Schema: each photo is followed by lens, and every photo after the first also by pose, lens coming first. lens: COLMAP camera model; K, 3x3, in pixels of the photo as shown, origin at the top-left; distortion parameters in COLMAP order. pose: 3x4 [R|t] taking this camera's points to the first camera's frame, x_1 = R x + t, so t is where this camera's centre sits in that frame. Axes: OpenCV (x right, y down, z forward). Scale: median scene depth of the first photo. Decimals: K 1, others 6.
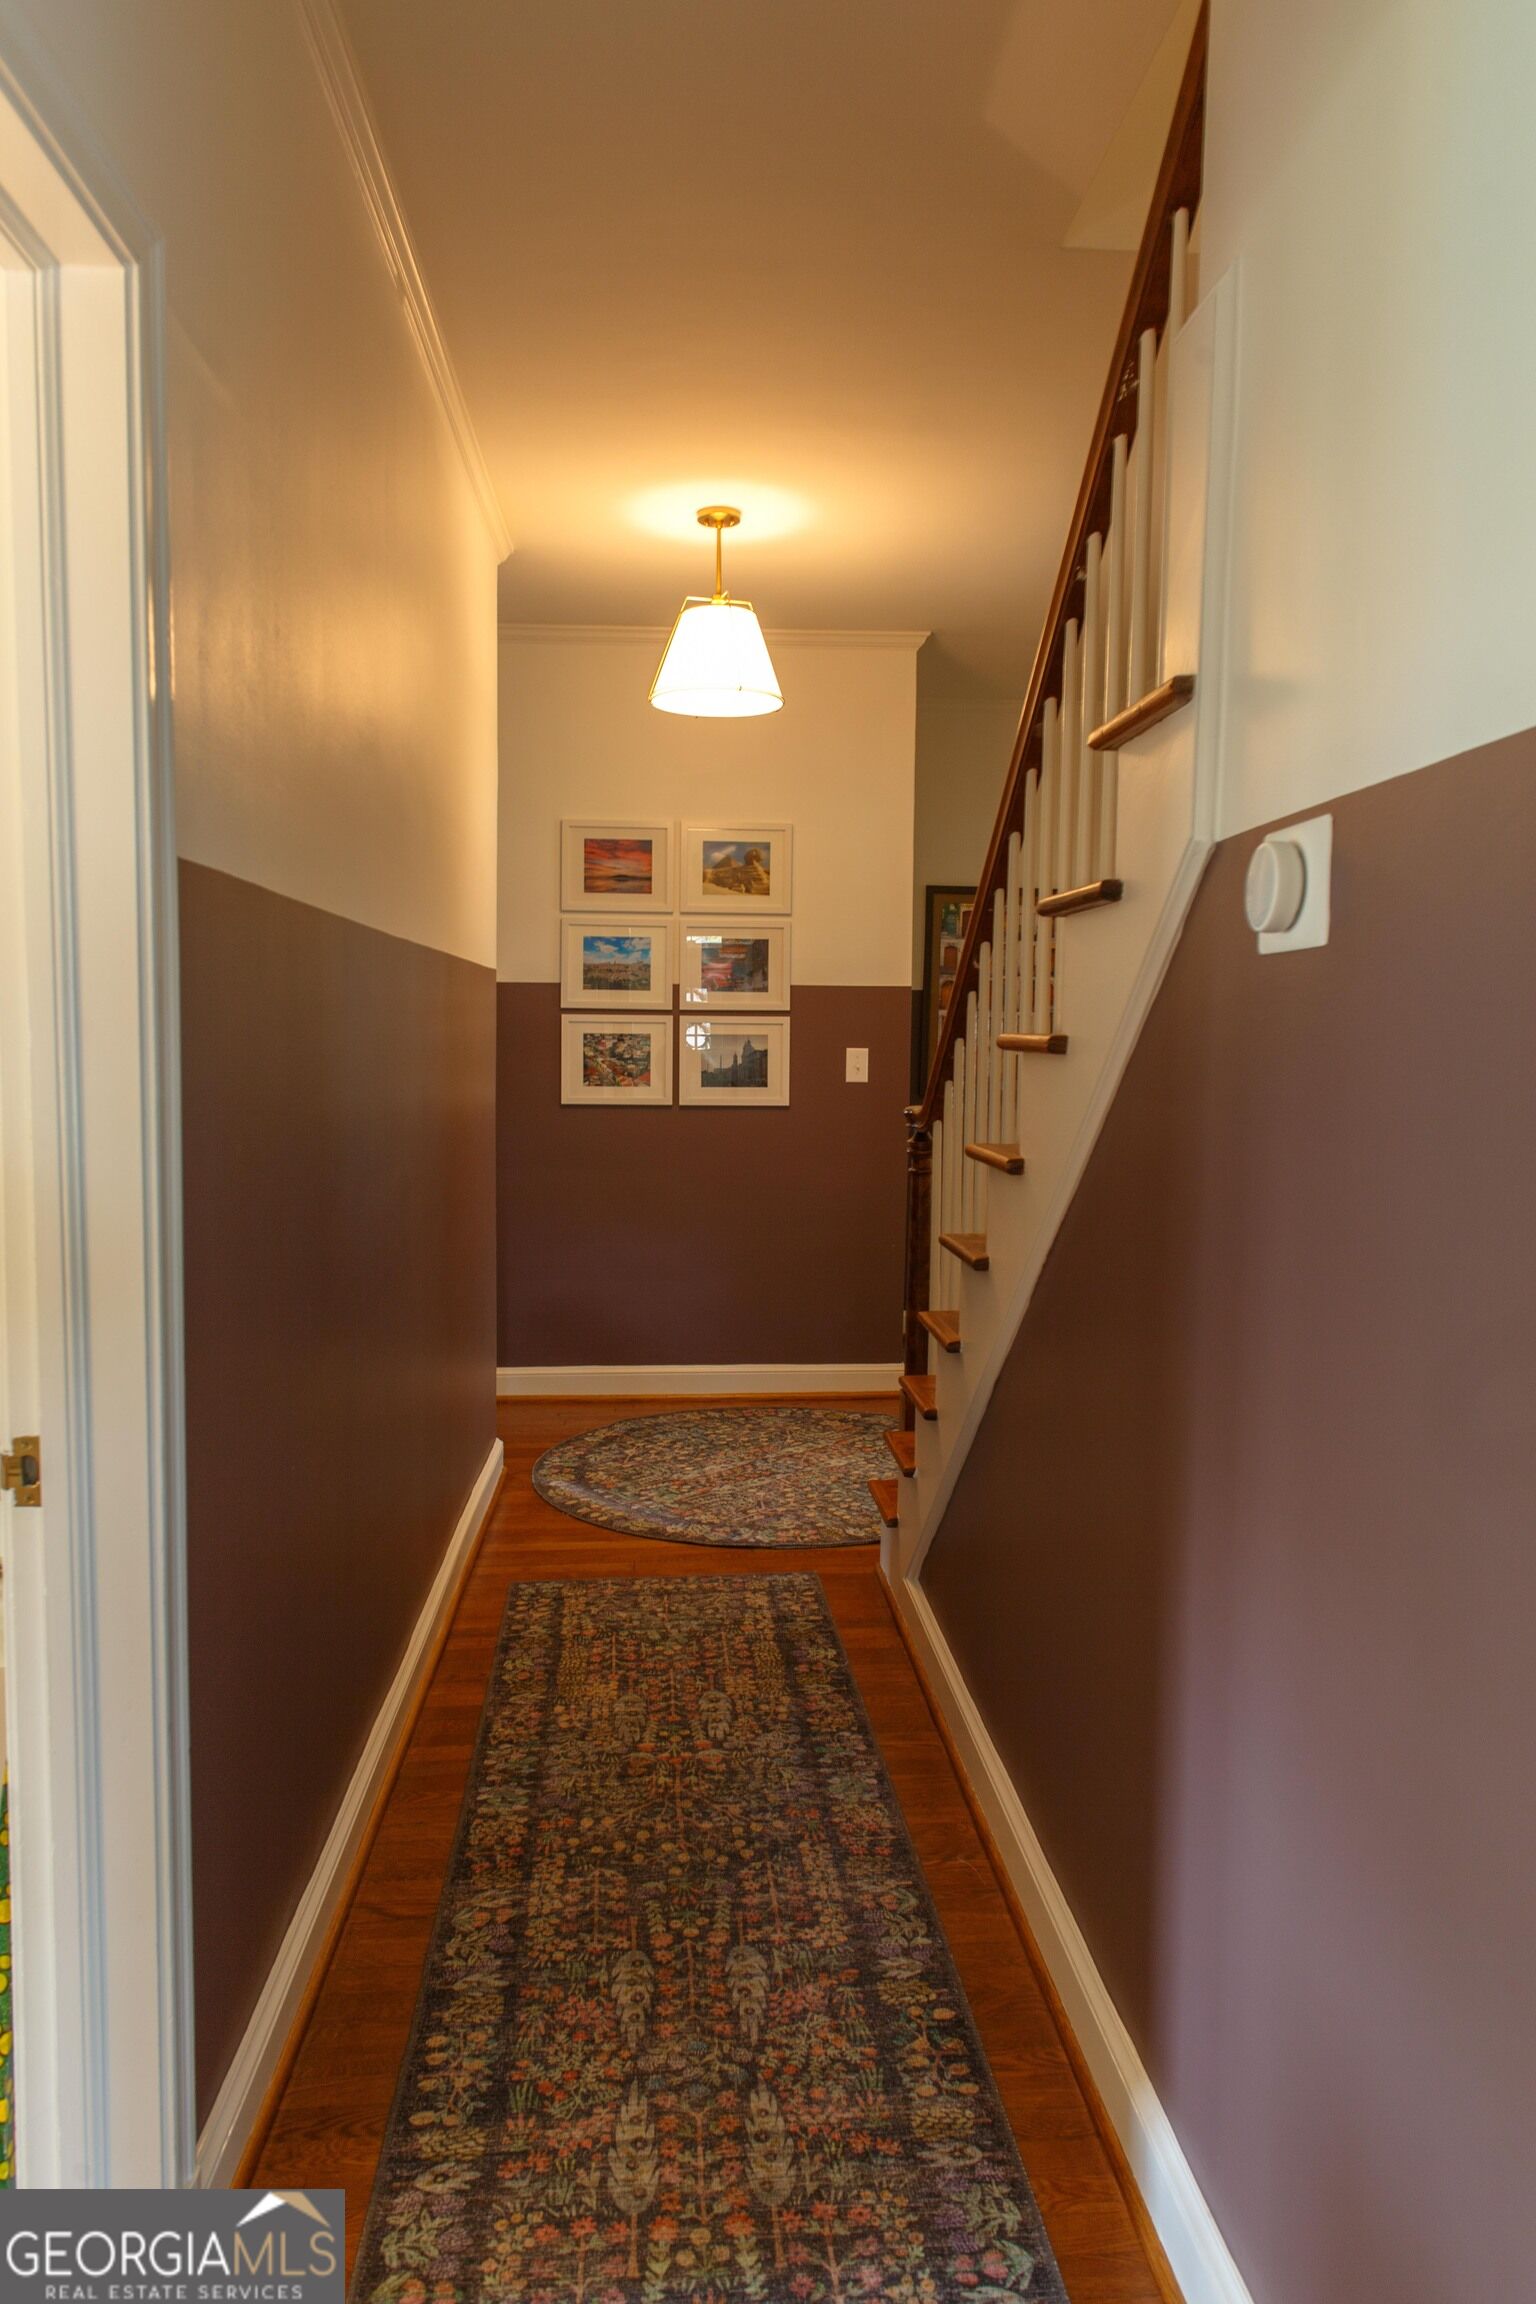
lens RADIAL K [[1563.7, 0, 773.4], [0, 1563.7, 1148.1], [0, 0, 1]] dist [0.000378, 0.001594]
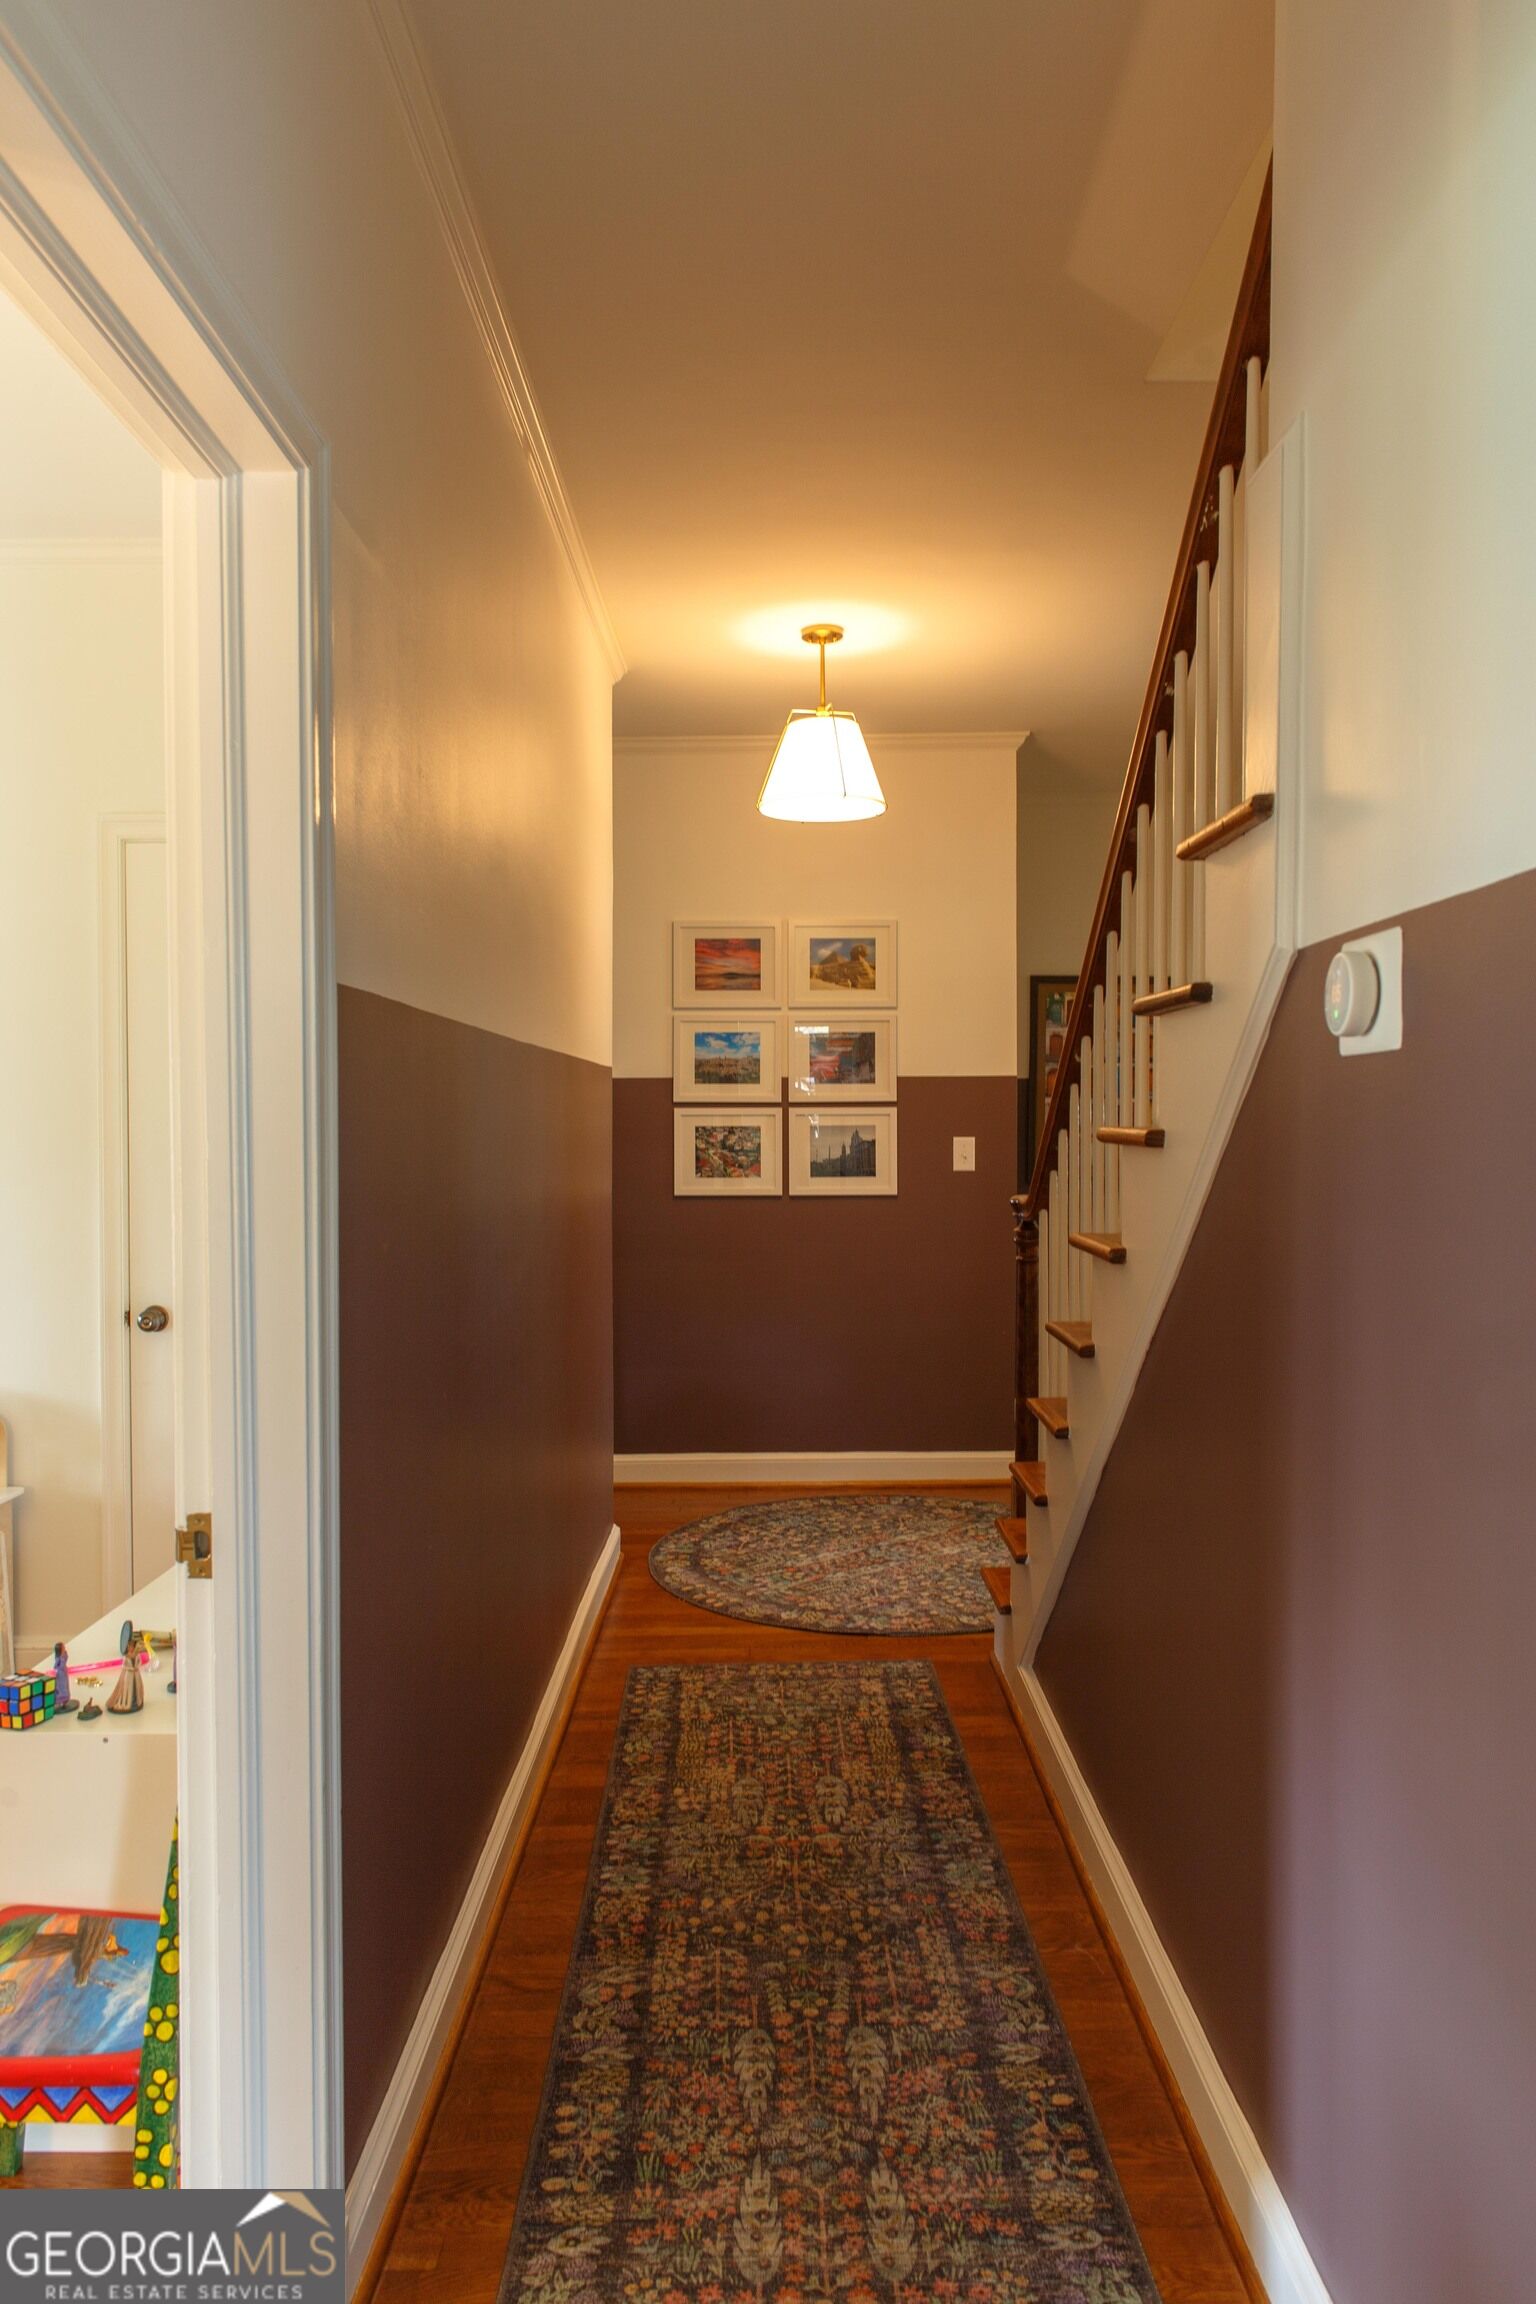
lens RADIAL K [[1570.9, 0, 768.0], [0, 1570.9, 1152.0], [0, 0, 1]] dist [0.008029, 0.000636]
pose [[0.997319, -0.012634, -0.072079, 0.000476], [0.008838, 0.998569, -0.052737, -0.003782], [0.072642, 0.051959, 0.996004, -0.047277]]
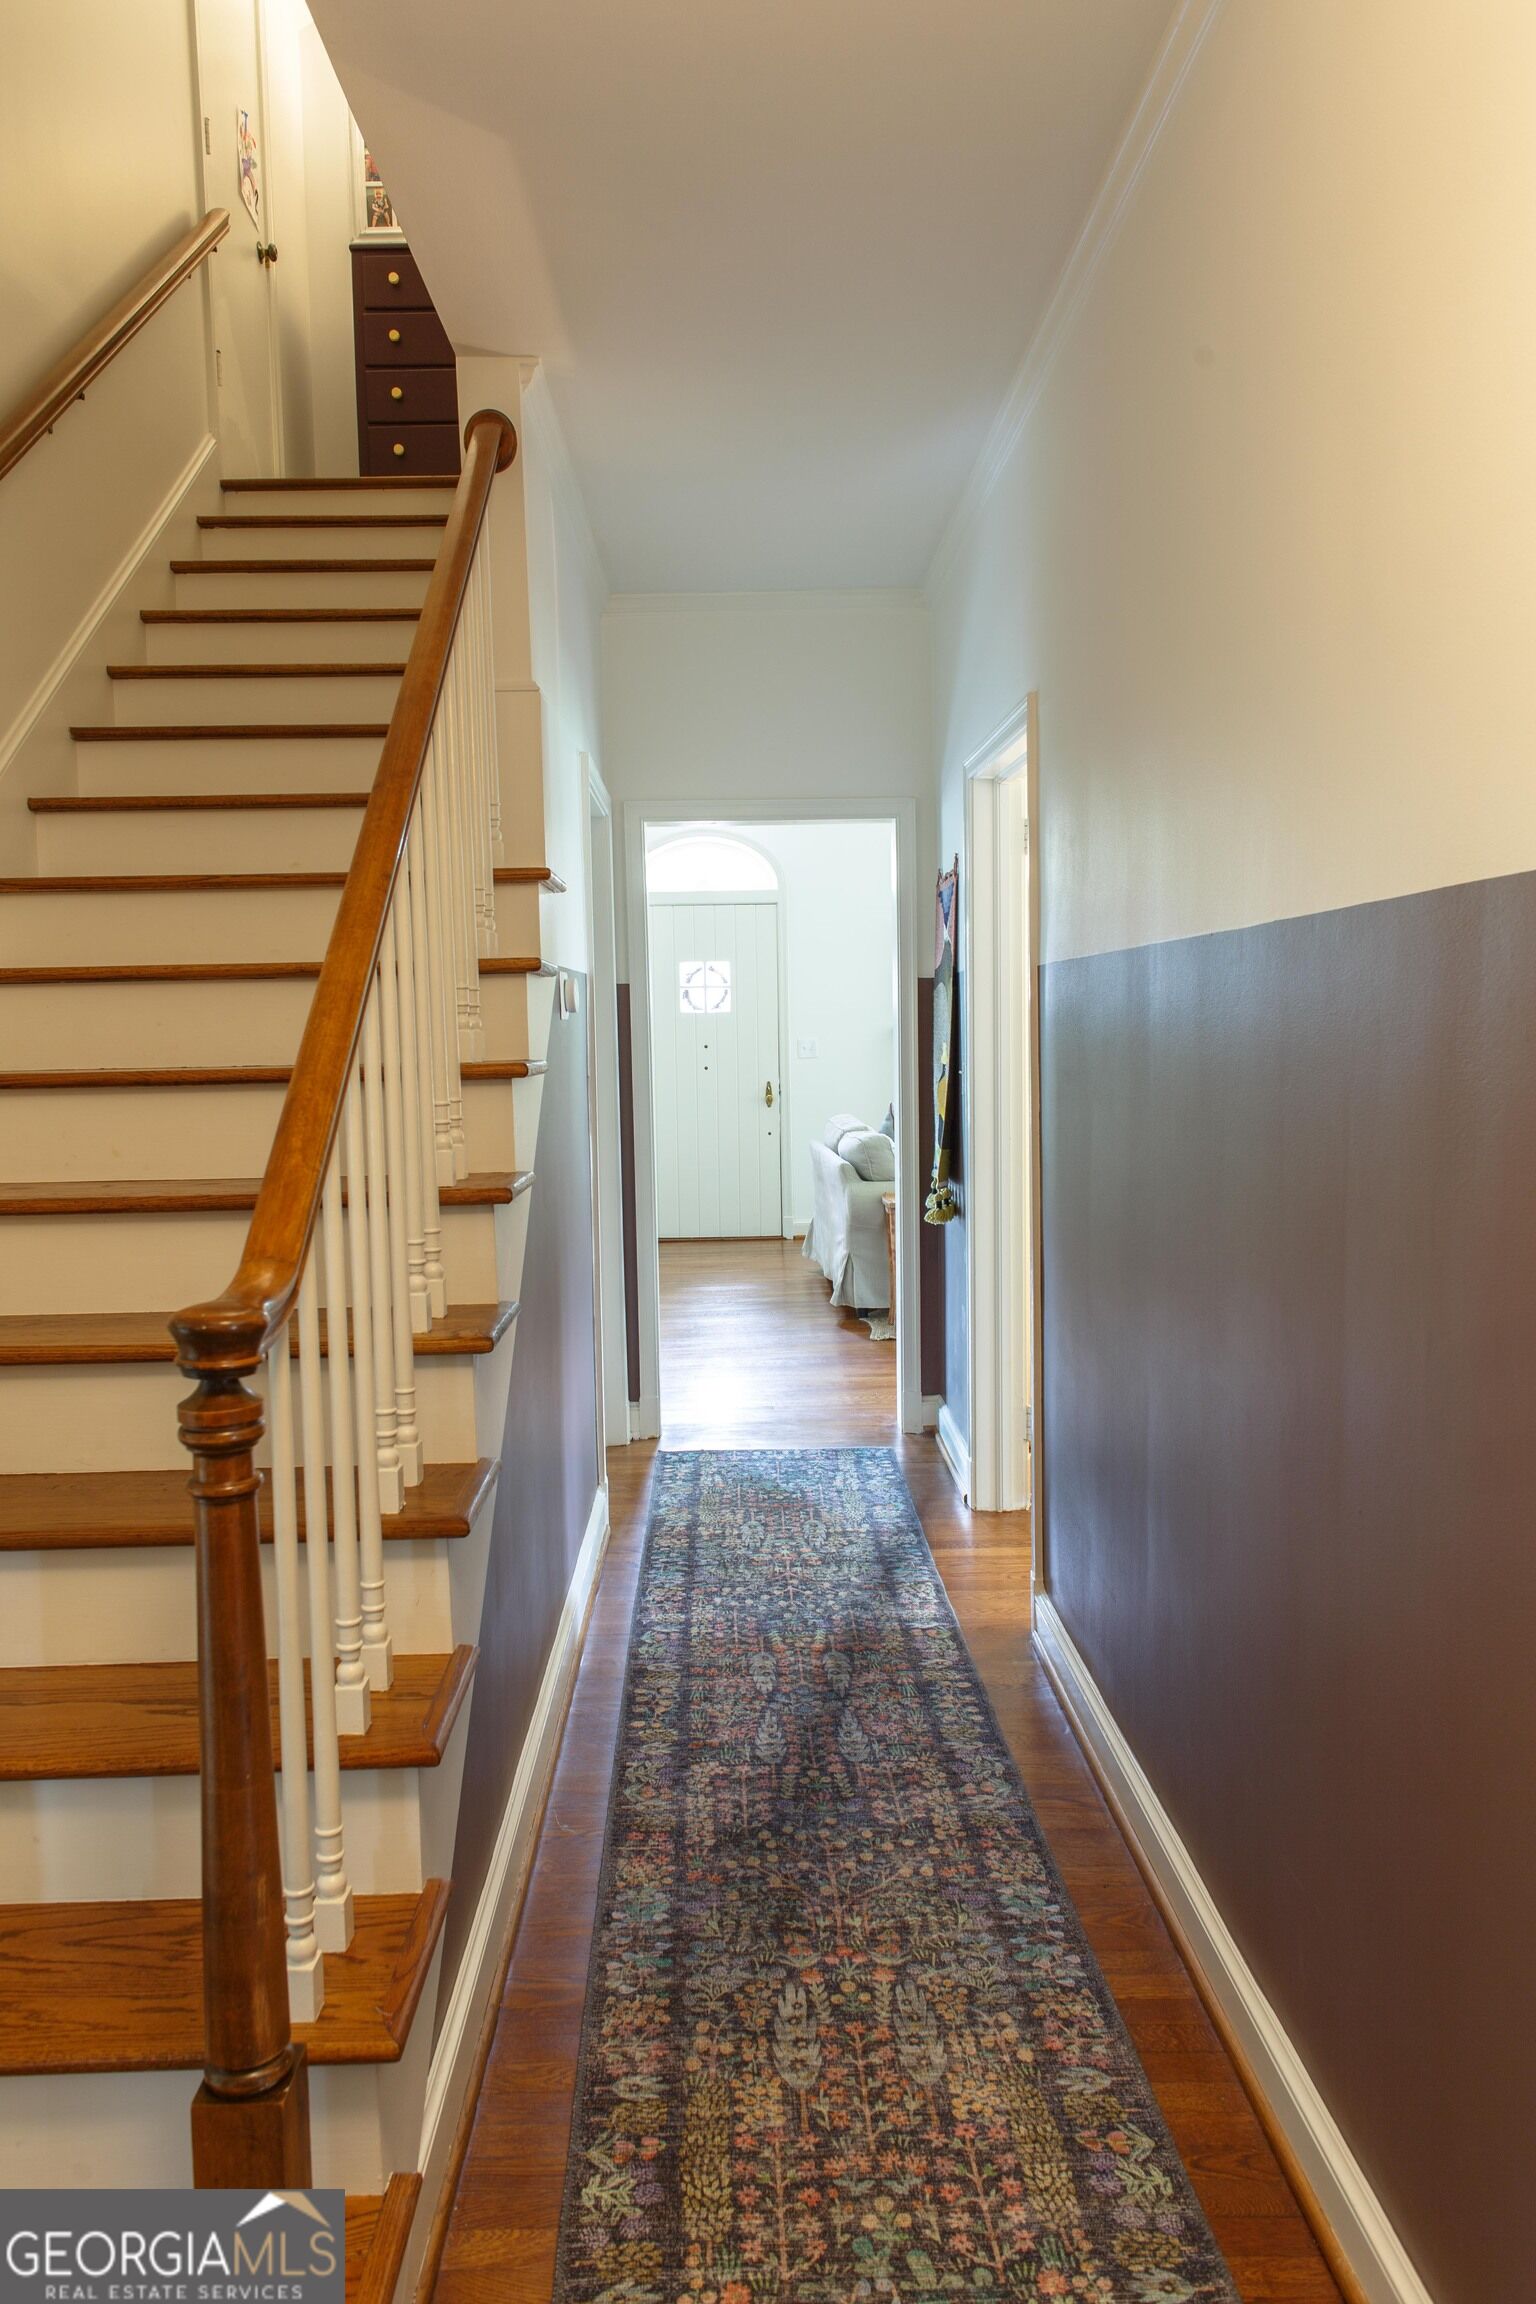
lens RADIAL K [[1570.9, 0, 768.0], [0, 1570.9, 1152.0], [0, 0, 1]] dist [0.008029, 0.000636]
pose [[-0.998800, 0.005600, 0.048655, -0.072513], [0.013088, 0.987833, 0.154965, -0.168537], [-0.047195, 0.155416, -0.986721, 1.954709]]
